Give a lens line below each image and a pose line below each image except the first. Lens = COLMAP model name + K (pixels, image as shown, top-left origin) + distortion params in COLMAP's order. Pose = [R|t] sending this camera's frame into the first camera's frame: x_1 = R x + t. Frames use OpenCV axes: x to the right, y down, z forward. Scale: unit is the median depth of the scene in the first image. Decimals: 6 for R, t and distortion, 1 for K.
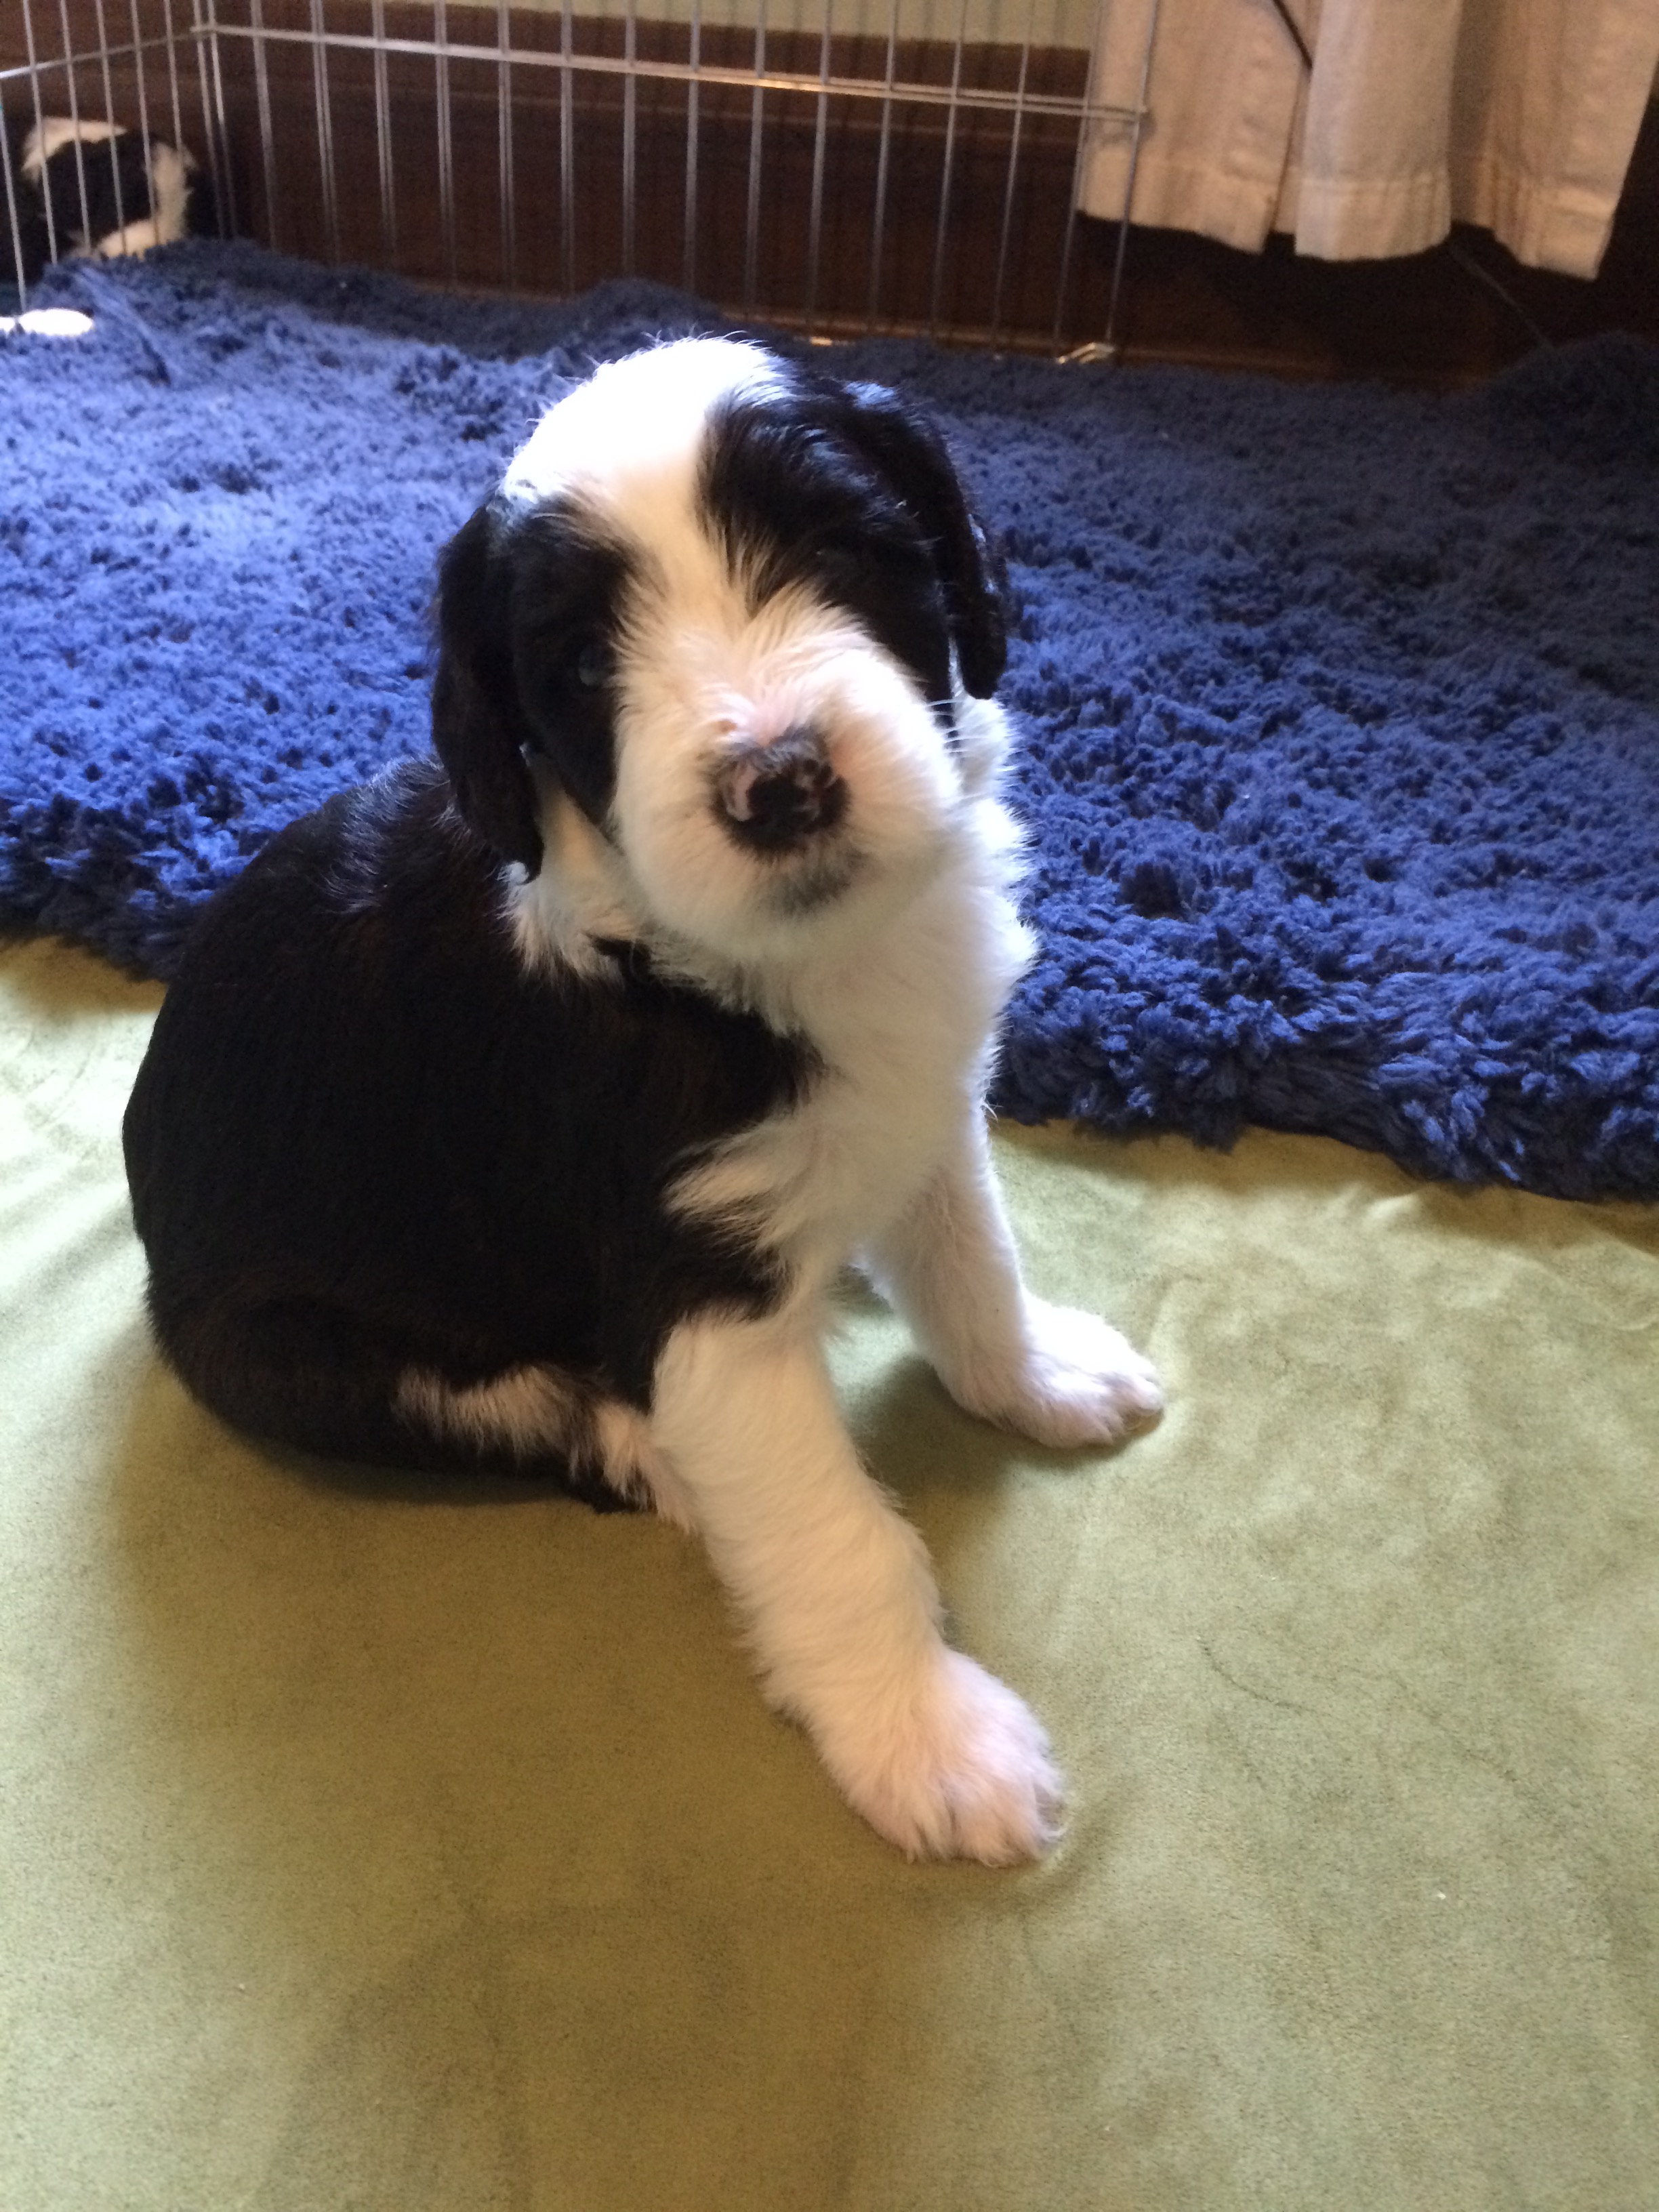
lens RADIAL K [[1894.4, 0, 839.1], [0, 1894.4, 1114.9], [0, 0, 1]] dist [0.084947, -0.153843]
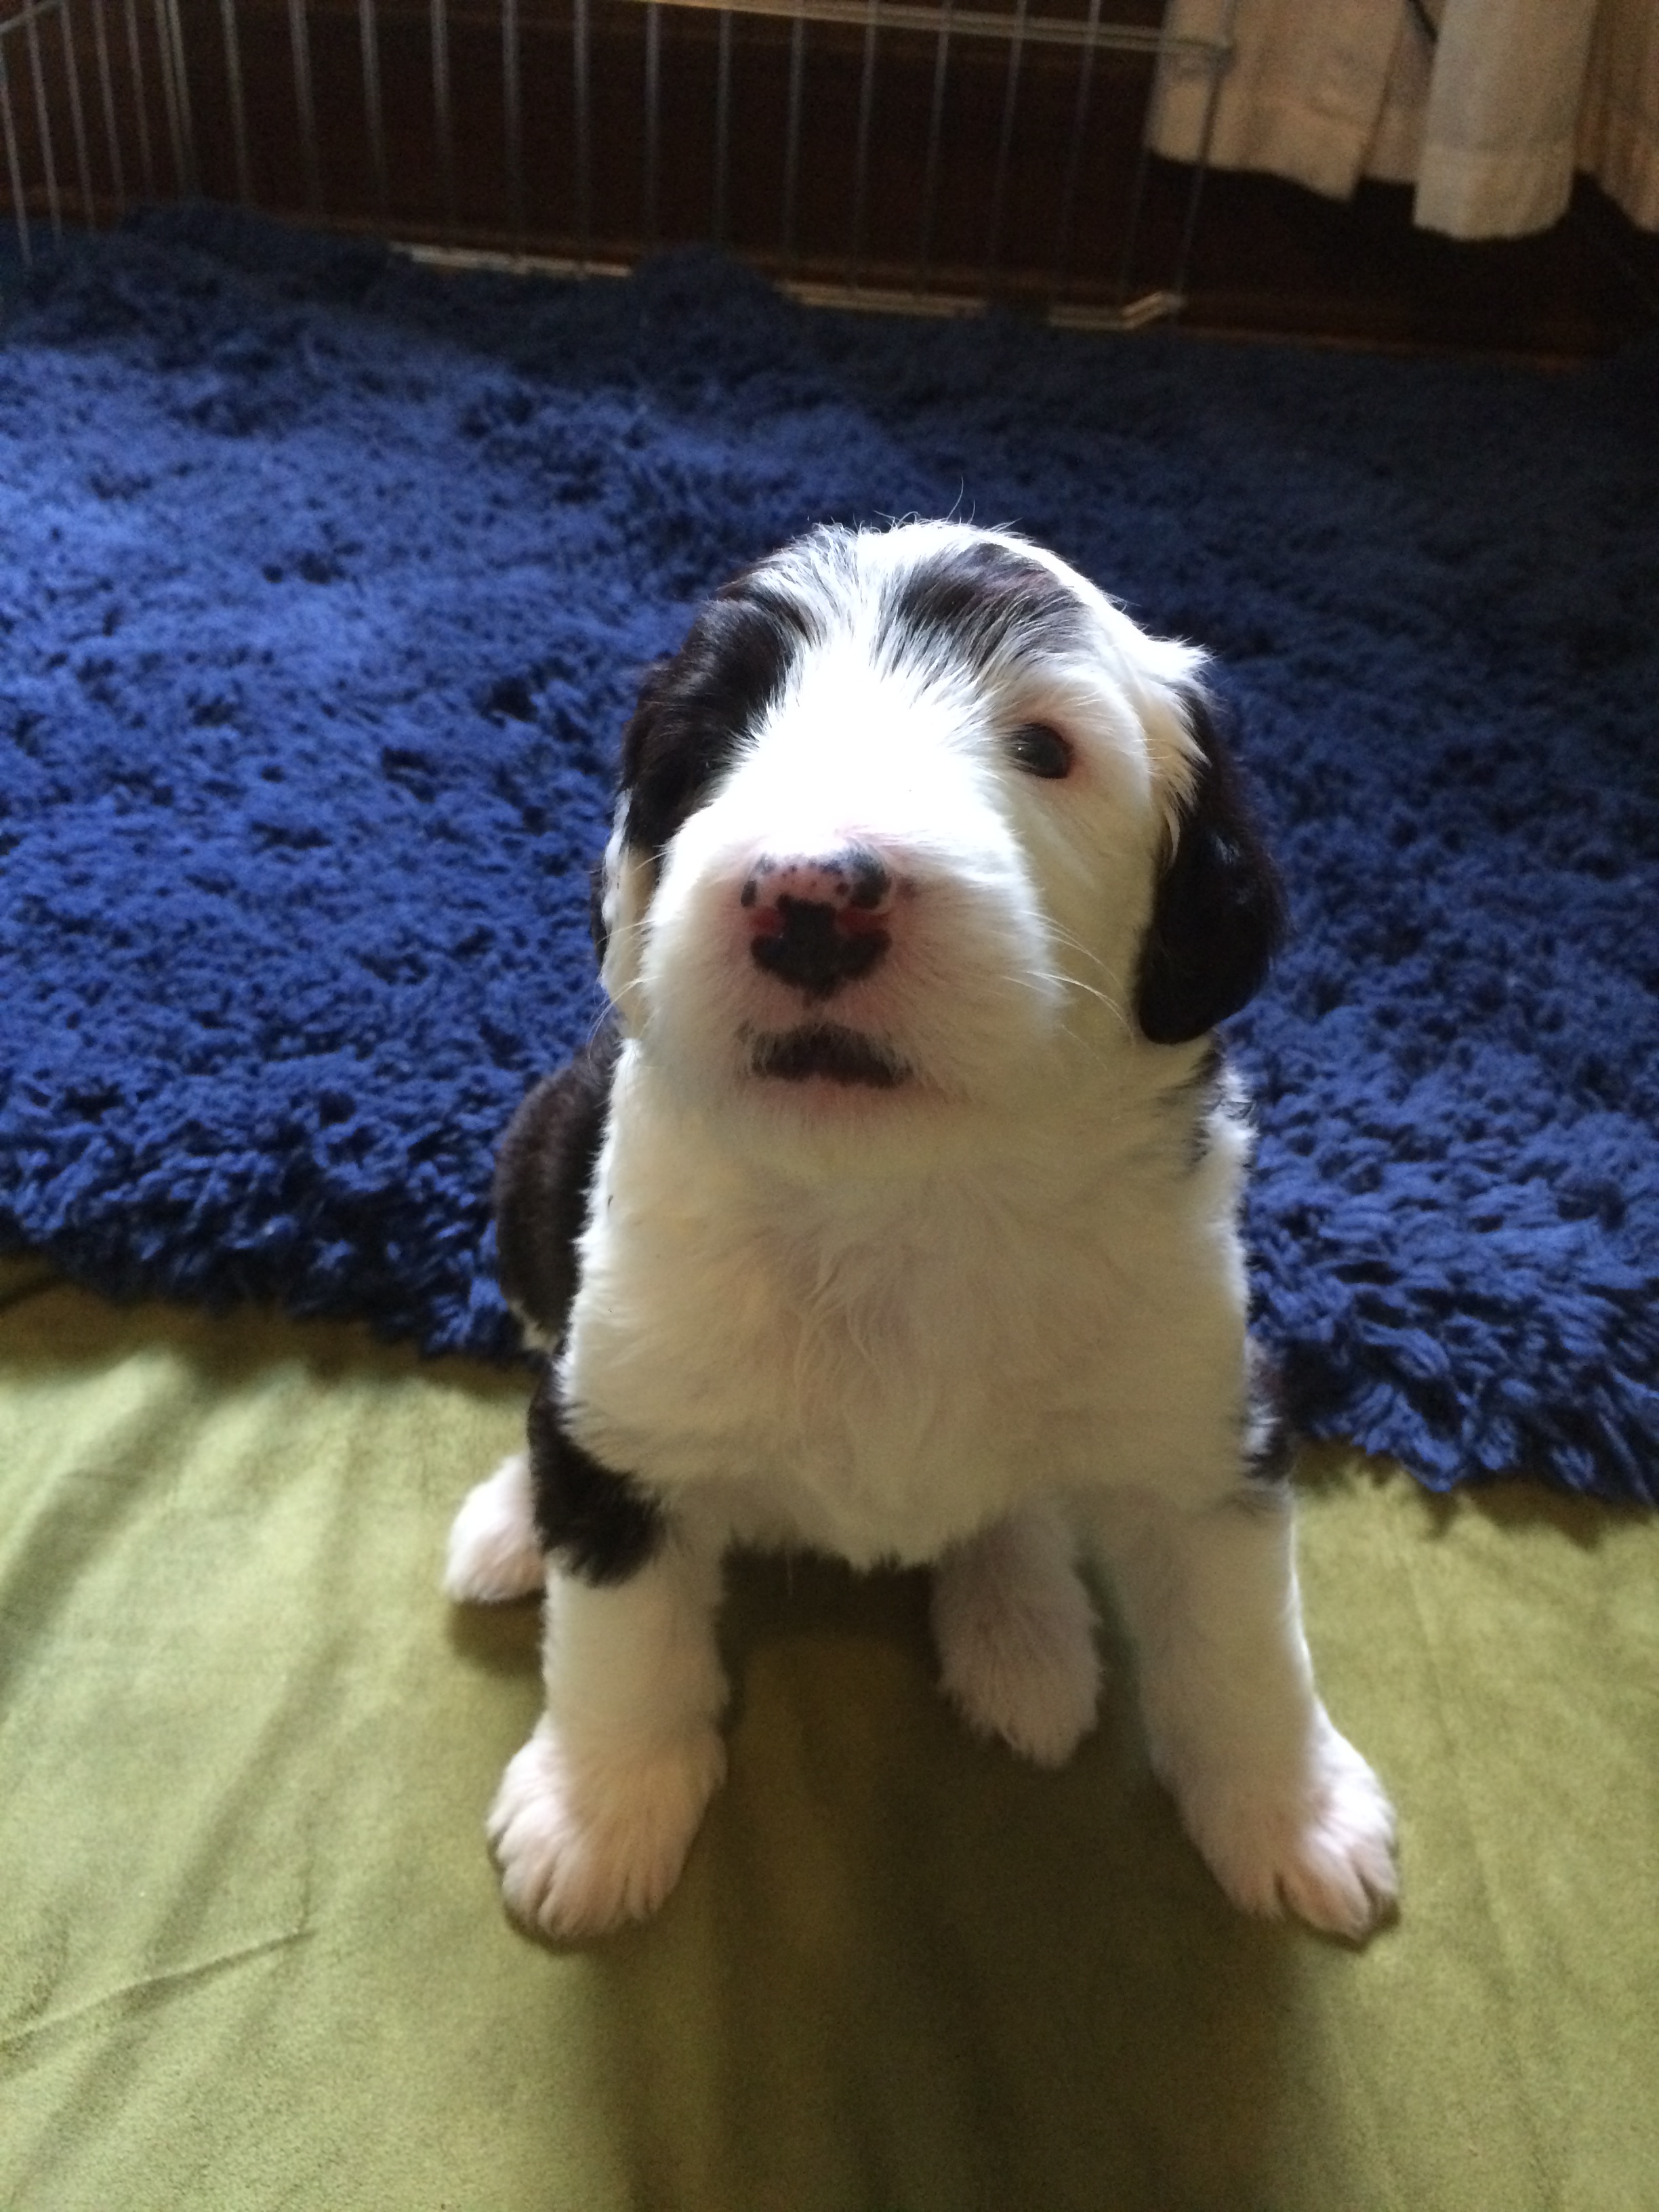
lens RADIAL K [[1894.4, 0, 839.1], [0, 1894.4, 1114.9], [0, 0, 1]] dist [0.084947, -0.153843]
pose [[0.997199, -0.042400, 0.061610, -0.134563], [0.035566, 0.993507, 0.108069, -0.162870], [-0.065792, -0.105575, 0.992232, 0.073920]]
